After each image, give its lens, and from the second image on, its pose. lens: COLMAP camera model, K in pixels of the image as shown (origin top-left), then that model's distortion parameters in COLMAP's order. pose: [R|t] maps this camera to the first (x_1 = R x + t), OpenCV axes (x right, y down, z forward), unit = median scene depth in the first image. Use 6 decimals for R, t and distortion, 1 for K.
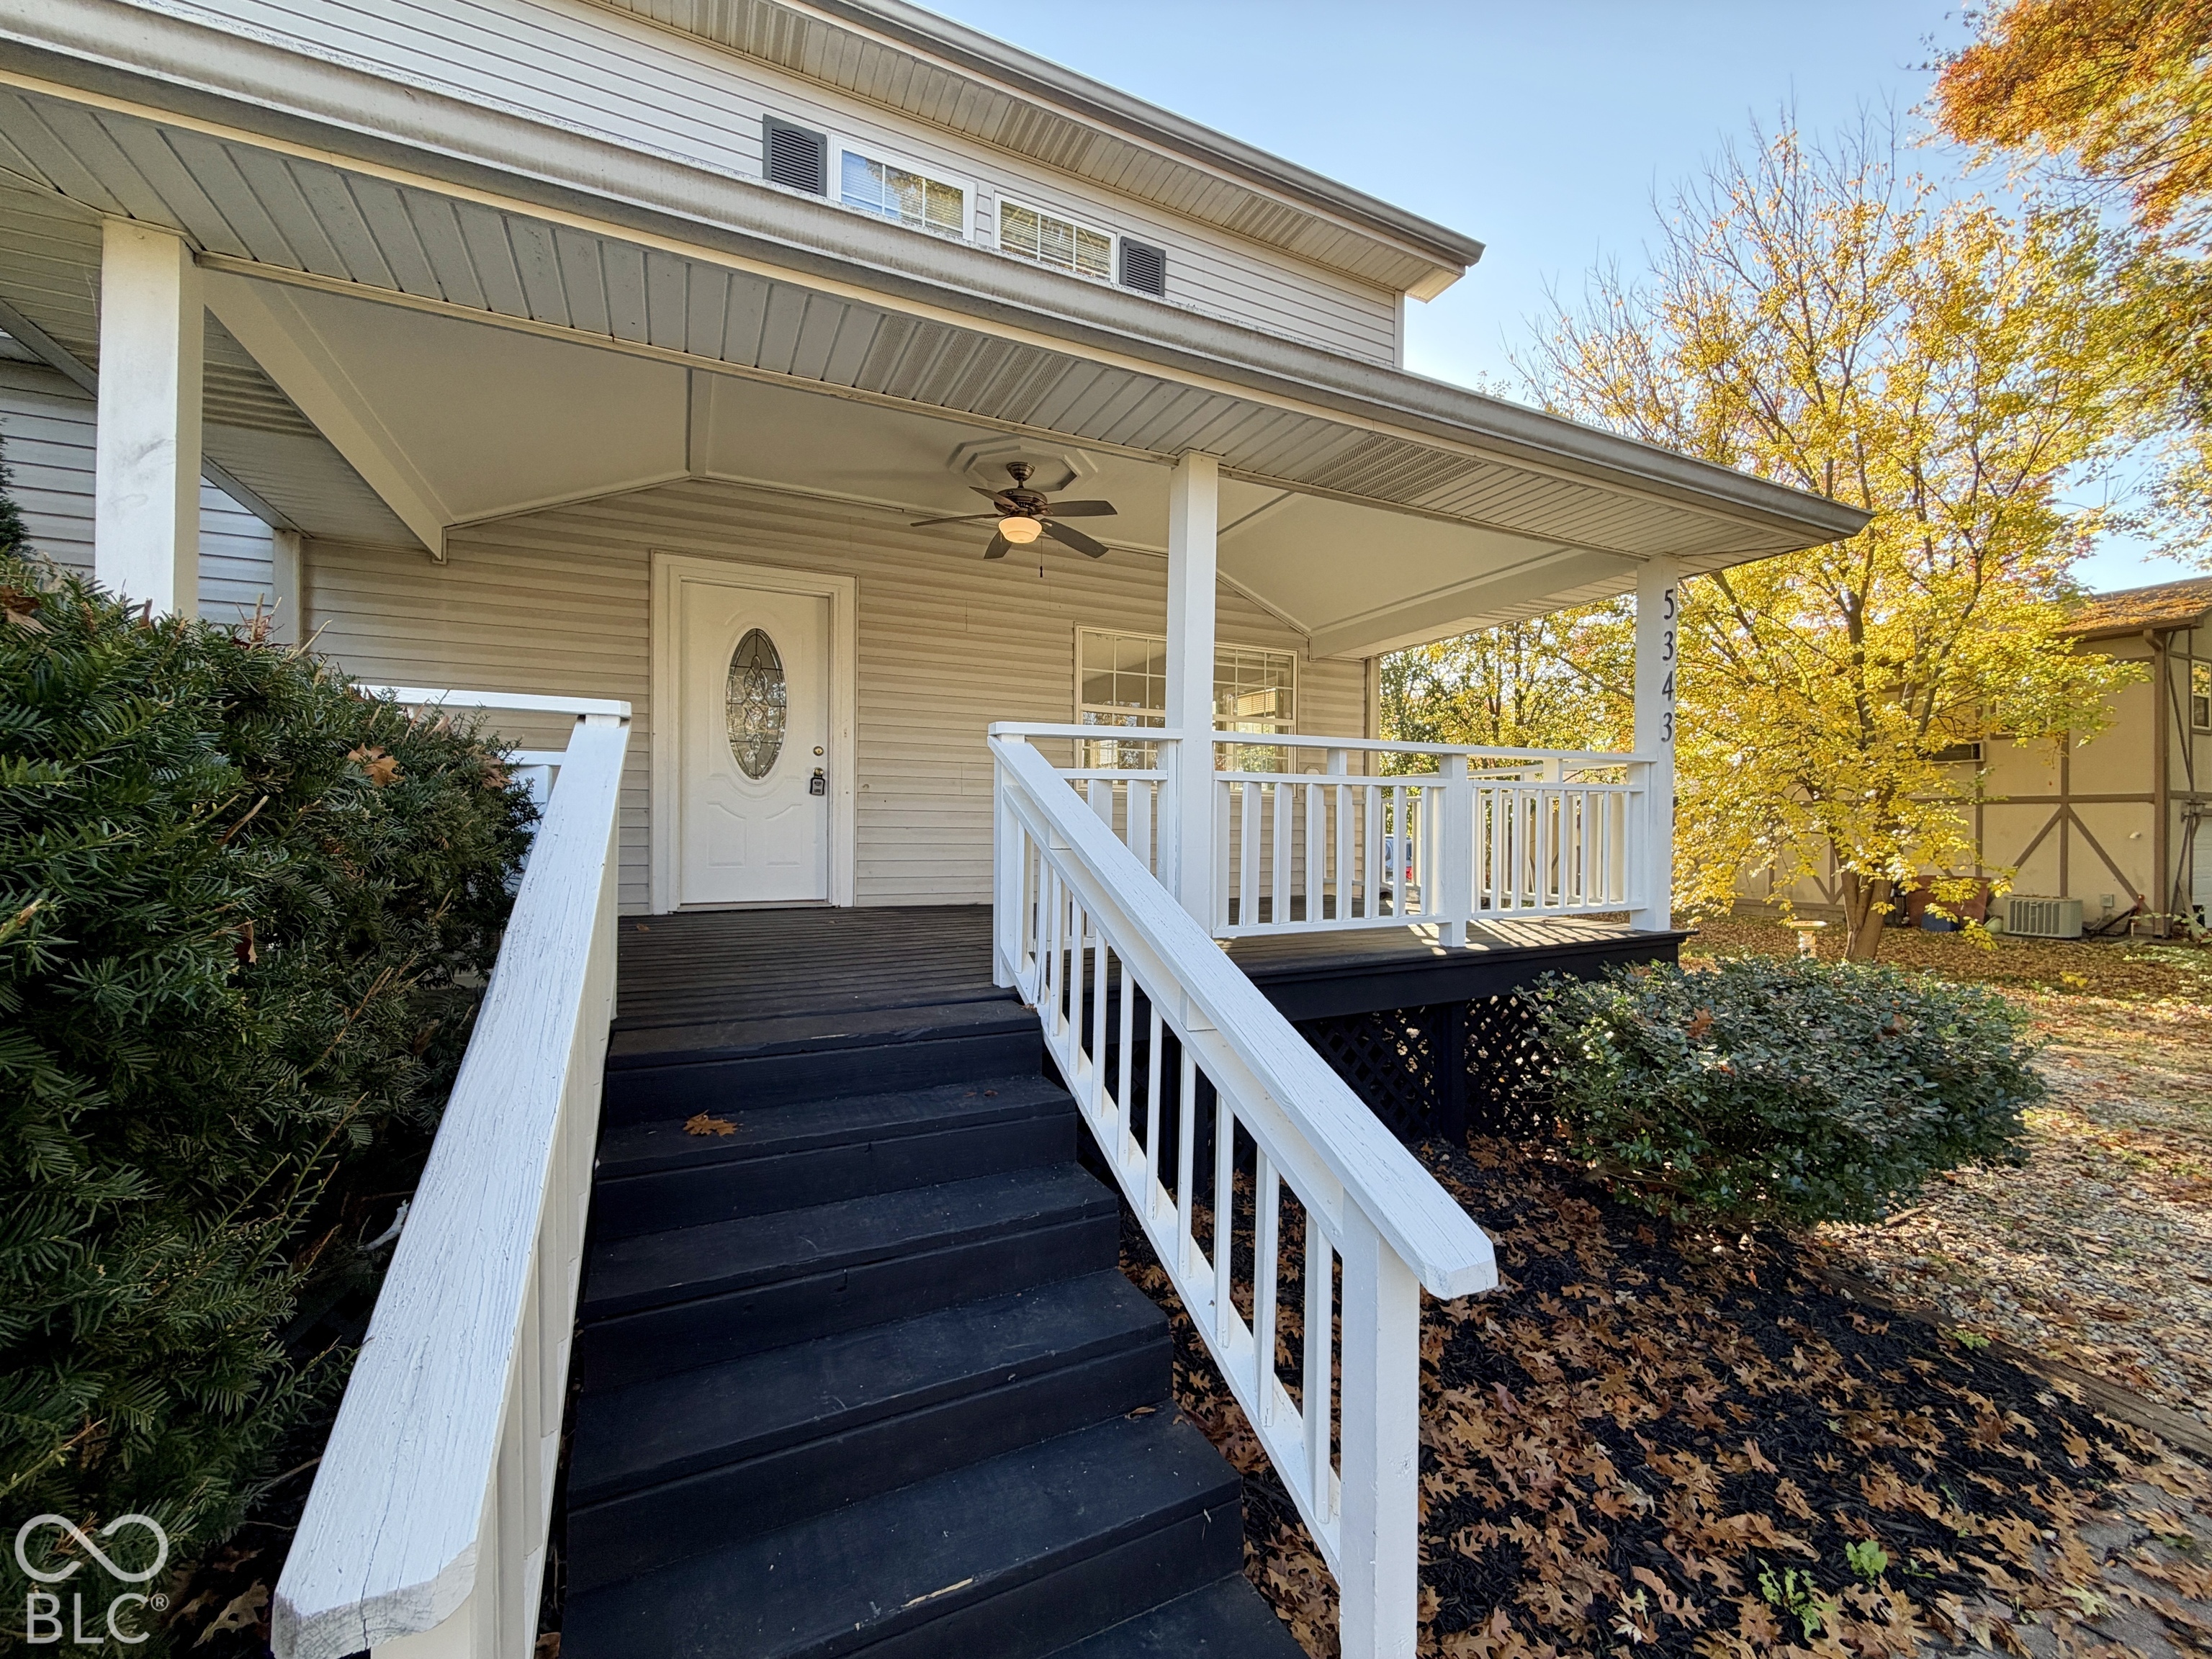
lens RADIAL K [[878.1, 0, 1098.1], [0, 878.1, 825.3], [0, 0, 1]] dist [-0.001533, 0.000684]
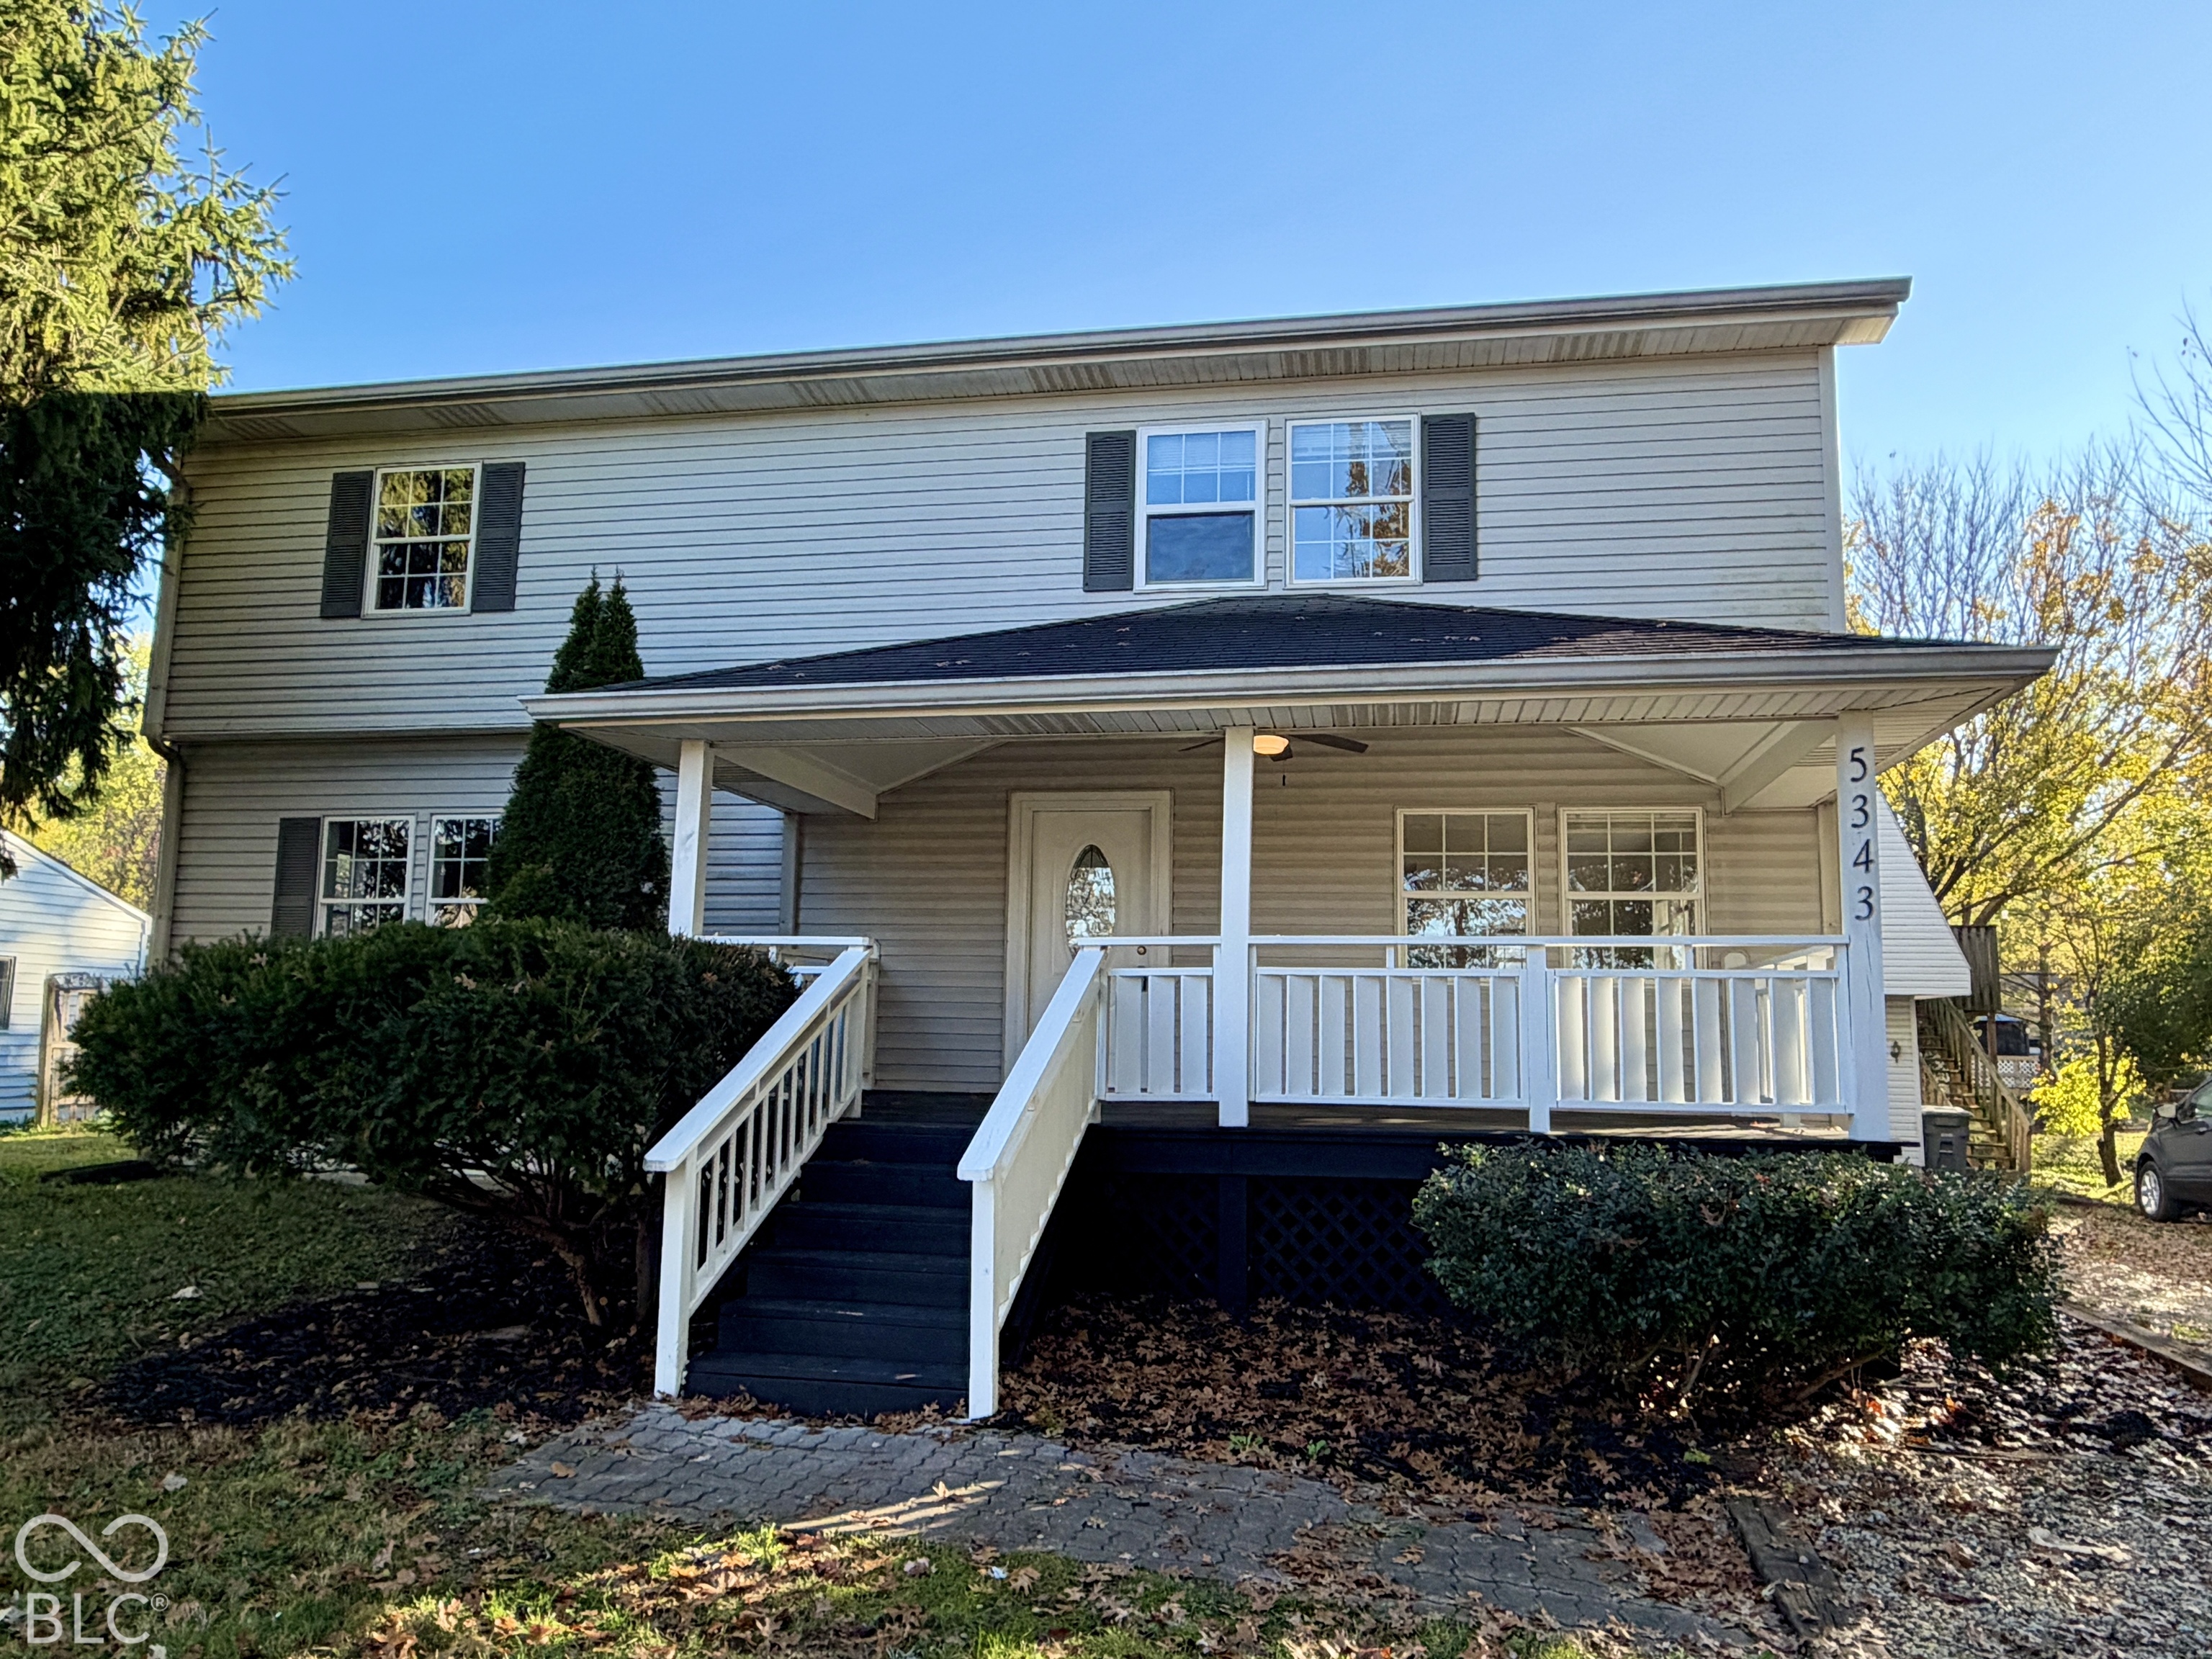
lens RADIAL K [[1548.8, 0, 1124.9], [0, 1548.8, 829.9], [0, 0, 1]] dist [-0.011857, 0.049166]
pose [[0.807421, -0.070913, -0.585699, 0.838828], [-0.013448, 0.990280, -0.138437, 0.035071], [0.589823, 0.119654, 0.798619, -0.592249]]
